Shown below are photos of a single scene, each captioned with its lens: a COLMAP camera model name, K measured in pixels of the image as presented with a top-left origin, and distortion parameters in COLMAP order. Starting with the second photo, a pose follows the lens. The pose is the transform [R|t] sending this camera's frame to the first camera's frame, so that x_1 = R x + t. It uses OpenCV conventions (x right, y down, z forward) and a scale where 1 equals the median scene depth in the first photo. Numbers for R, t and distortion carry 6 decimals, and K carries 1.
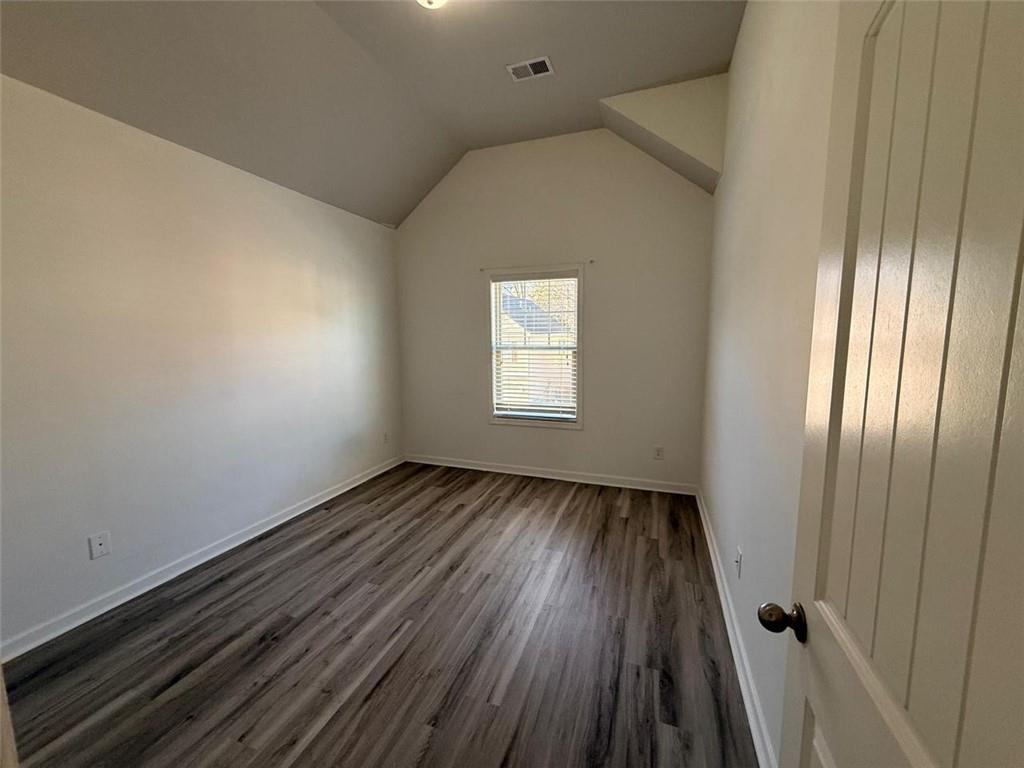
lens RADIAL K [[407.2, 0, 510.6], [0, 407.2, 384.3], [0, 0, 1]] dist [0.000569, -0.000136]
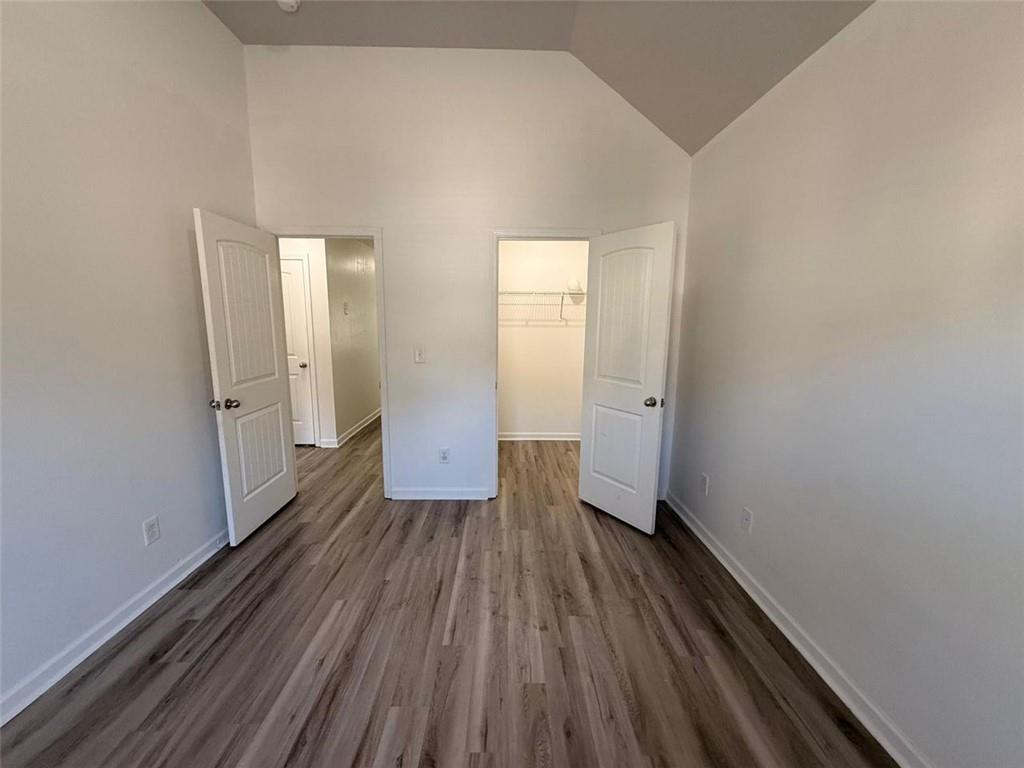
lens RADIAL K [[407.2, 0, 510.6], [0, 407.2, 384.3], [0, 0, 1]] dist [0.000569, -0.000136]
pose [[-0.935630, 0.056505, -0.348430, -0.104465], [-0.045389, 0.959650, 0.277511, -0.209850], [0.350051, 0.275463, -0.895313, 1.707010]]
